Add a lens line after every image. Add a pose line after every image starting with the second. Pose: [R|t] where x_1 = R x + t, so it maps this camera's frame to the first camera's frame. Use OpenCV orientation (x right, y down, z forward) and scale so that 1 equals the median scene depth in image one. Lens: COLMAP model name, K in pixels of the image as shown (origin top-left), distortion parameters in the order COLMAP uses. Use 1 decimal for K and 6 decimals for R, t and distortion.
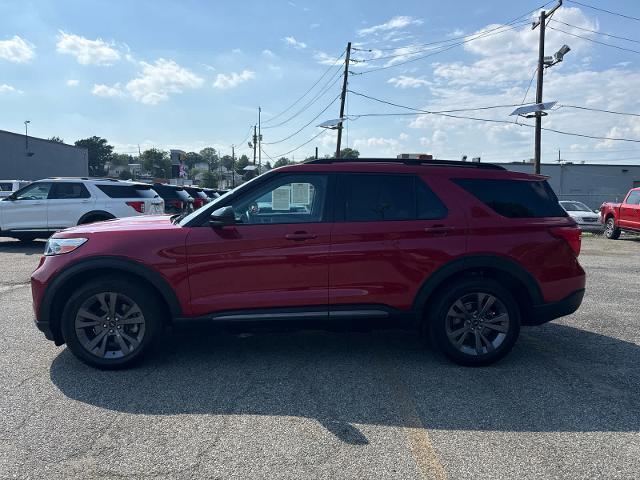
lens RADIAL K [[468.0, 0, 320.0], [0, 468.0, 240.0], [0, 0, 1]] dist [0.045037, -0.070341]
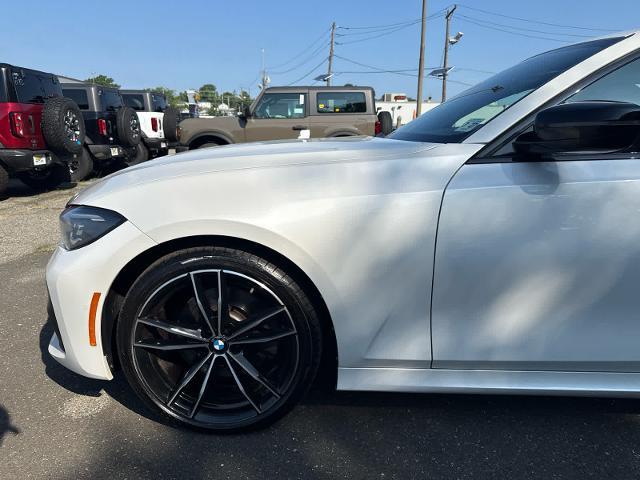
lens RADIAL K [[475.1, 0, 316.1], [0, 475.1, 239.3], [0, 0, 1]] dist [0.004315, -0.012605]
pose [[0.999928, -0.006268, -0.010257, 0.015664], [0.007503, 0.992099, 0.125230, 0.077838], [0.009391, -0.125298, 0.992075, -0.586856]]
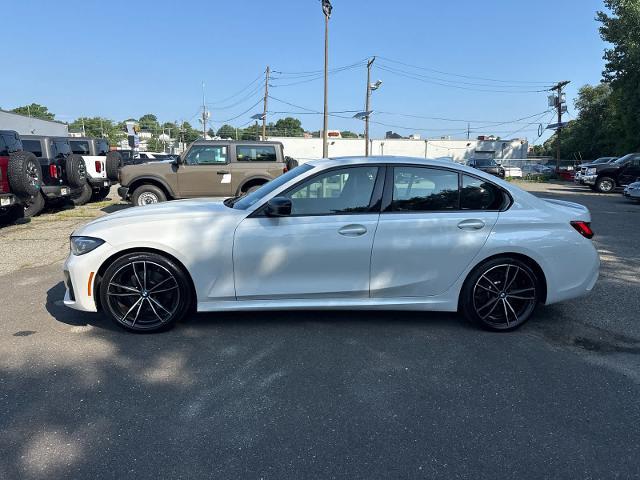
lens RADIAL K [[468.0, 0, 320.0], [0, 468.0, 240.0], [0, 0, 1]] dist [0.045037, -0.070341]
pose [[0.993013, -0.020165, 0.116268, 0.038288], [0.012295, 0.997609, 0.068008, 0.073391], [-0.117361, -0.066104, 0.990887, -0.672366]]
